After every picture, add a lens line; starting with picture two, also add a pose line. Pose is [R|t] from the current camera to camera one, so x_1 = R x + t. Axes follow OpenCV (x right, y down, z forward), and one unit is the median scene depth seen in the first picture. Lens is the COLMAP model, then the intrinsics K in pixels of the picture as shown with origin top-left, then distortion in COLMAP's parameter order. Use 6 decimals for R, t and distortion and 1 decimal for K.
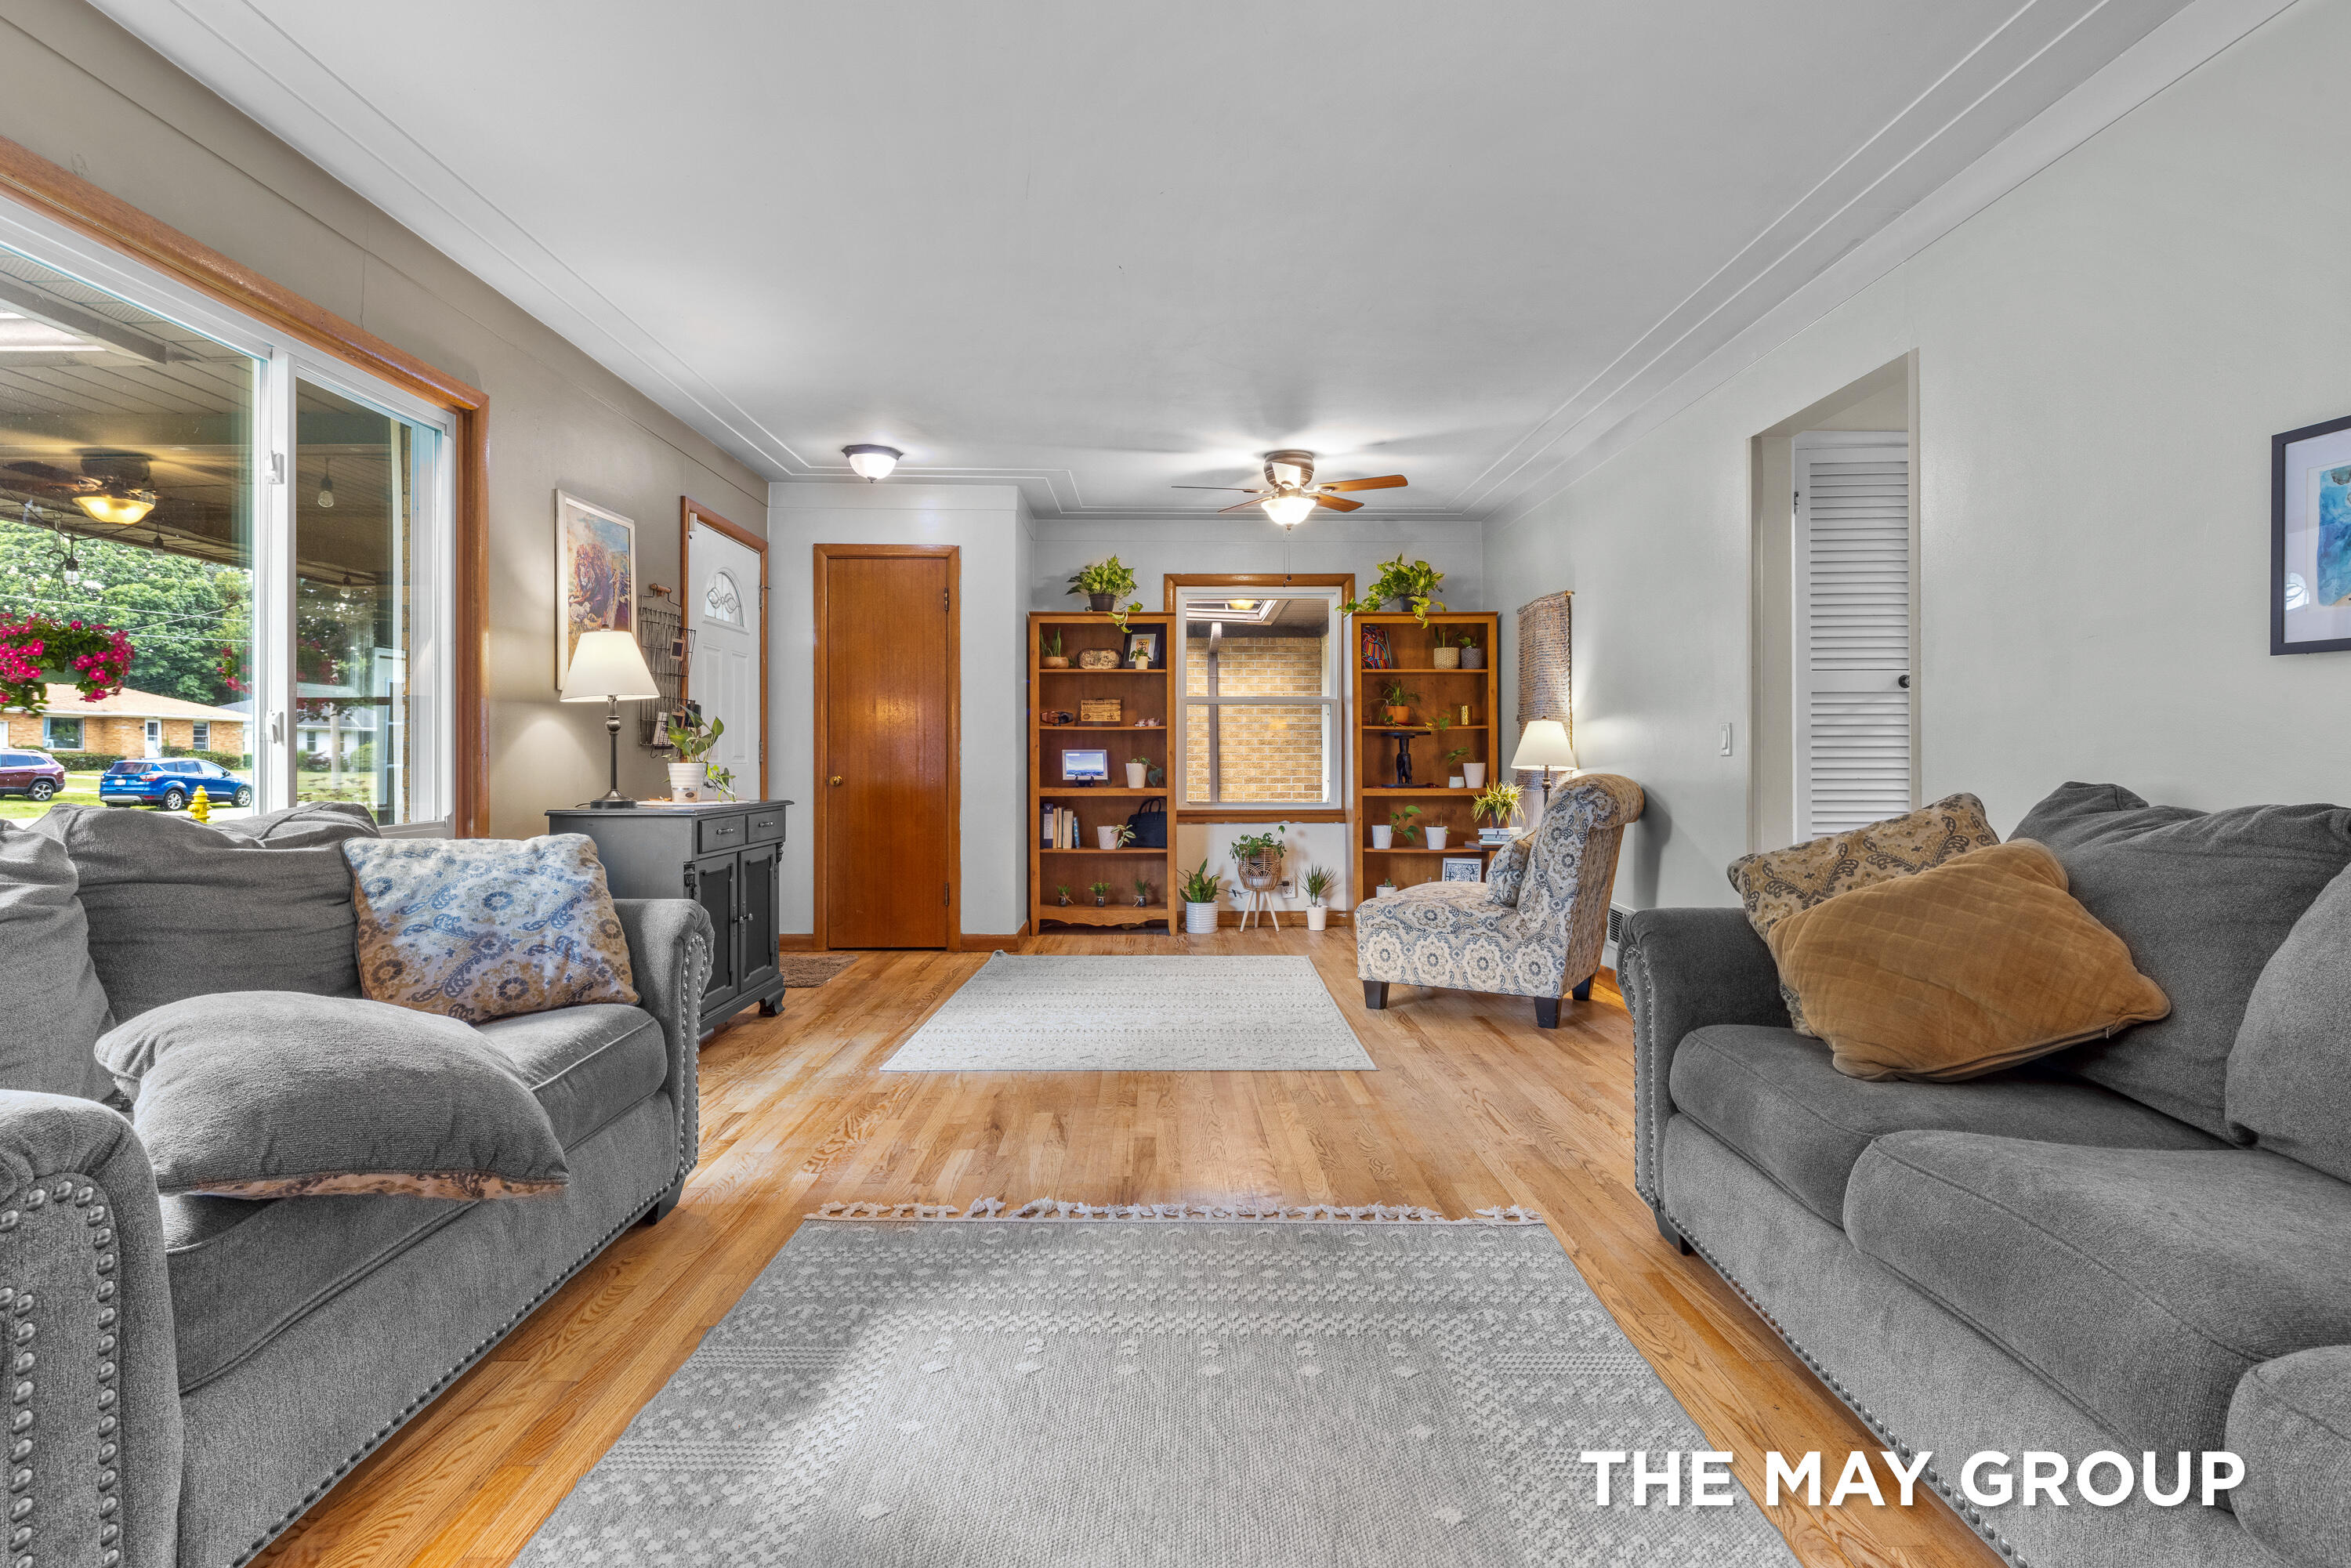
lens RADIAL K [[1155.3, 0, 1172.3], [0, 1155.3, 772.8], [0, 0, 1]] dist [-0.005177, -0.002491]
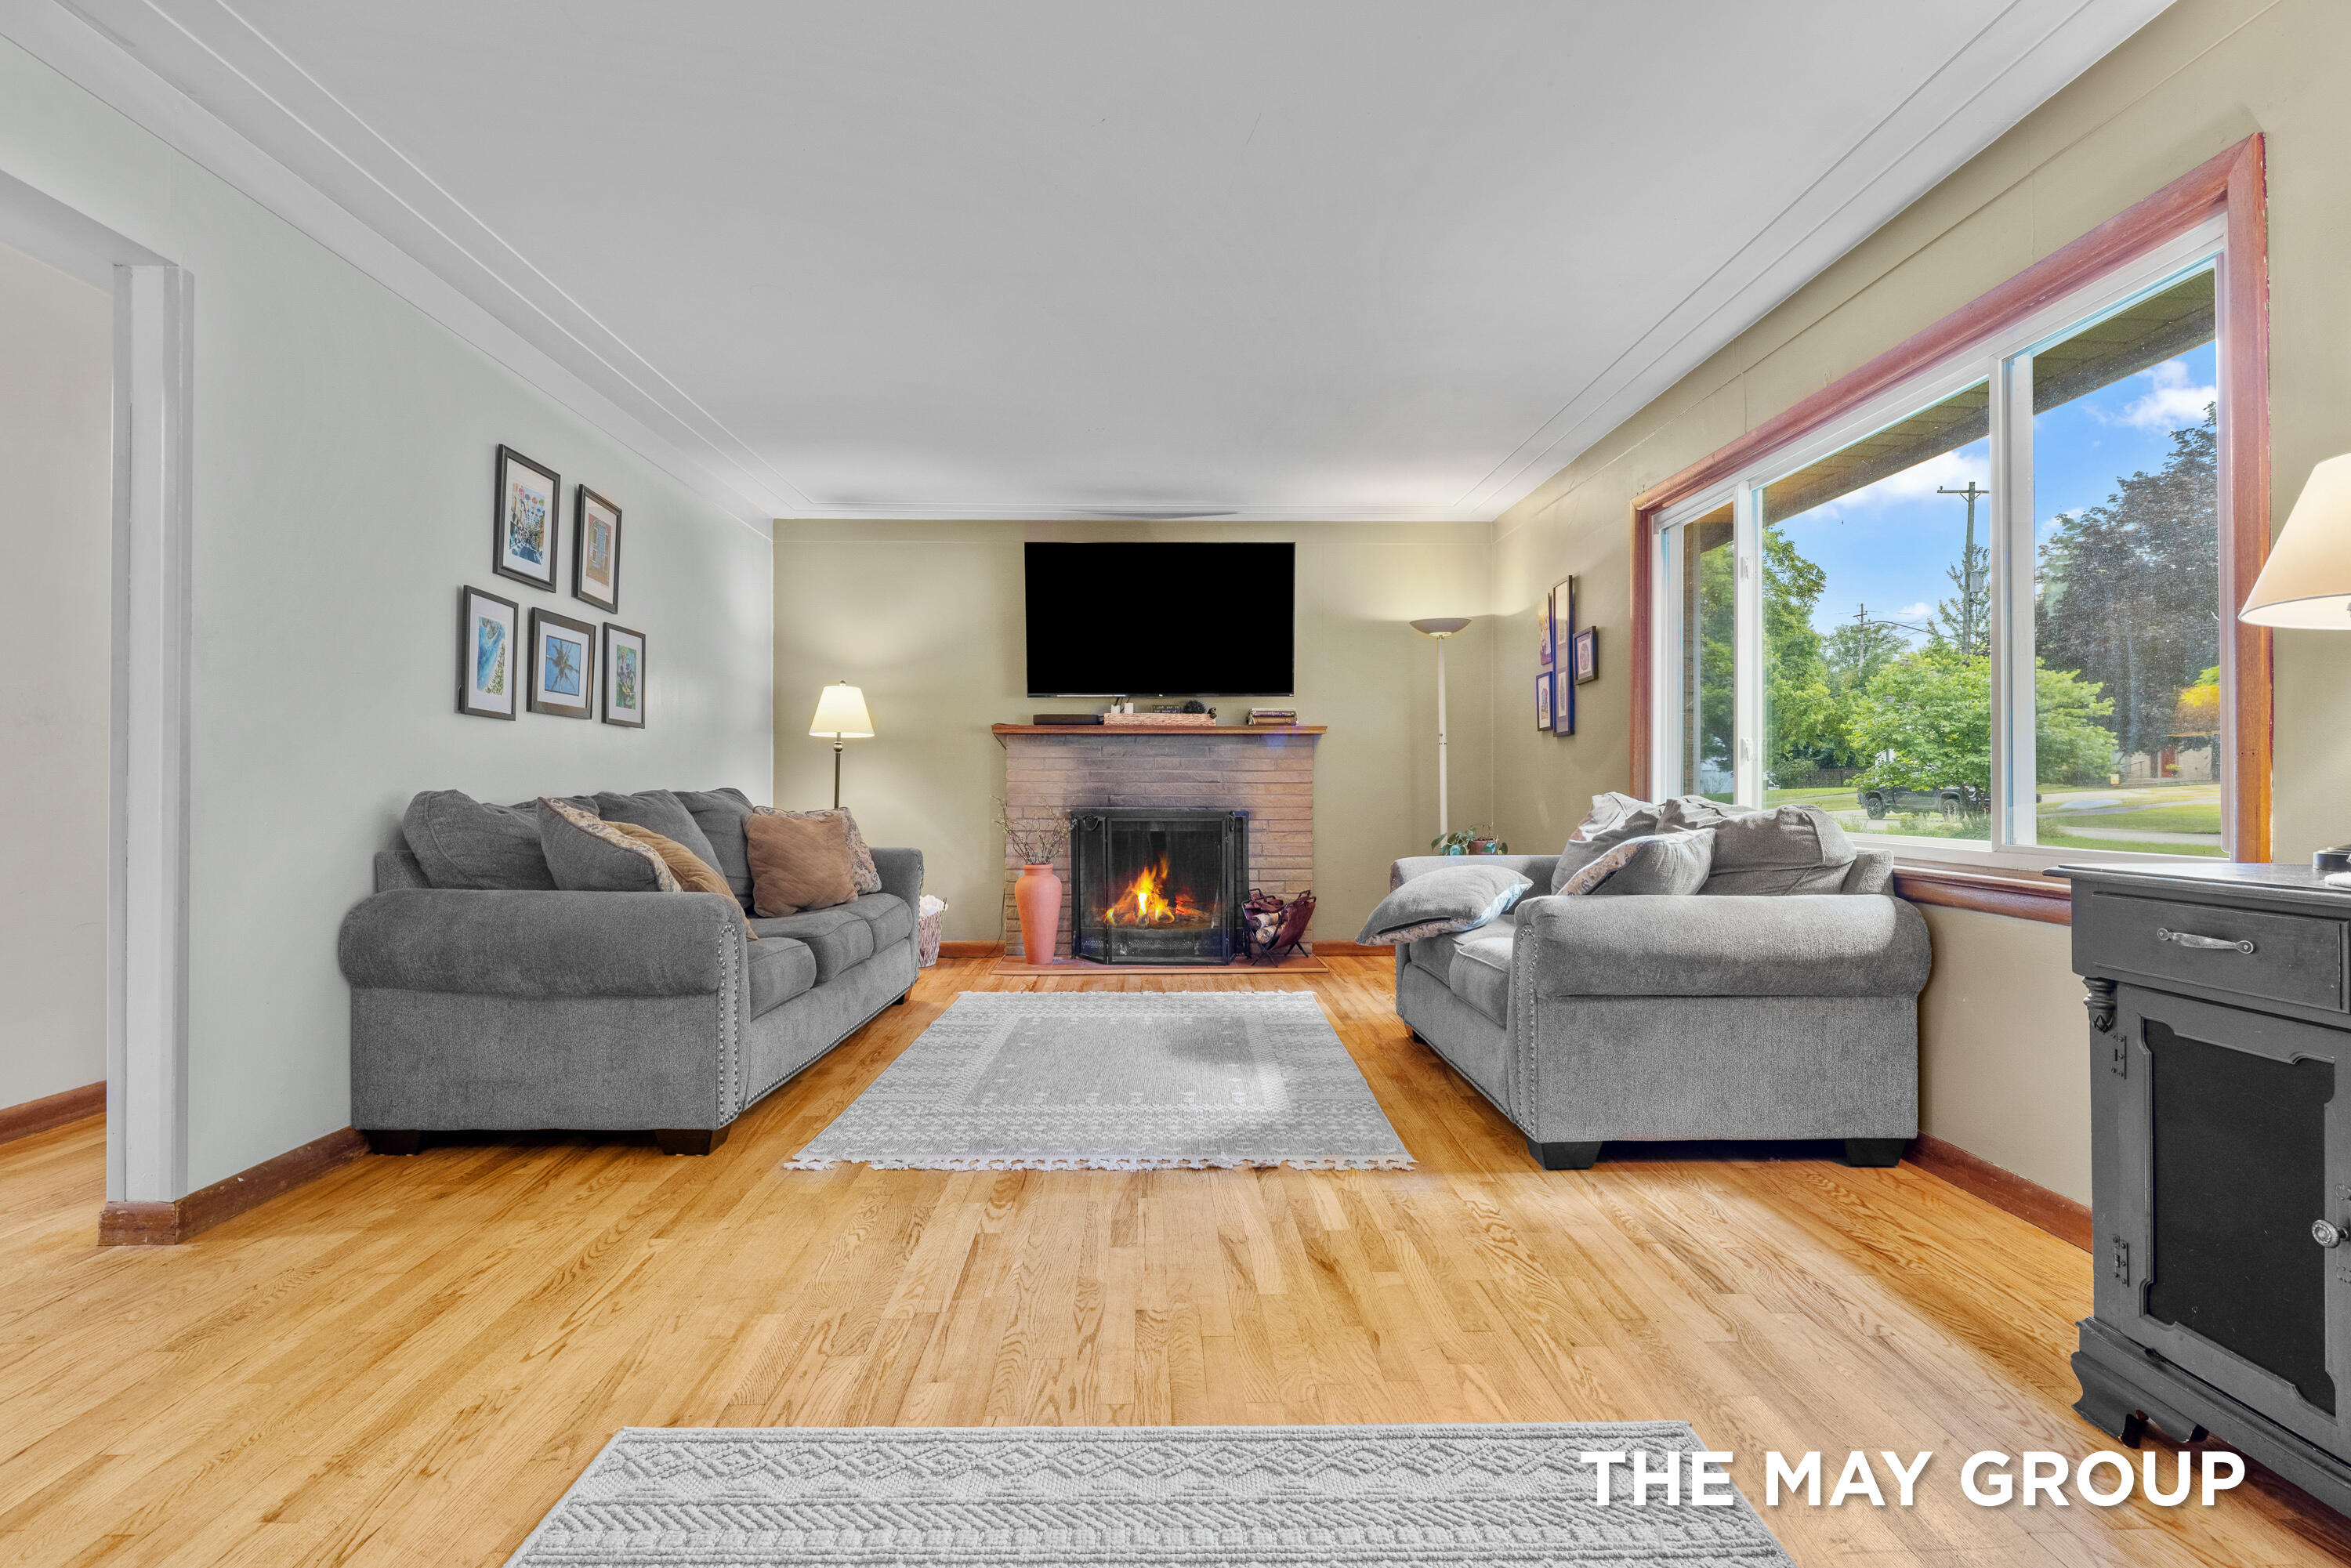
lens RADIAL K [[1155.3, 0, 1174.0], [0, 1155.3, 776.7], [0, 0, 1]] dist [-0.005177, -0.002491]
pose [[-0.999927, 0.001408, -0.011996, -0.061498], [0.001352, 0.999988, 0.004633, -0.011636], [0.012002, 0.004616, -0.999917, 2.265032]]
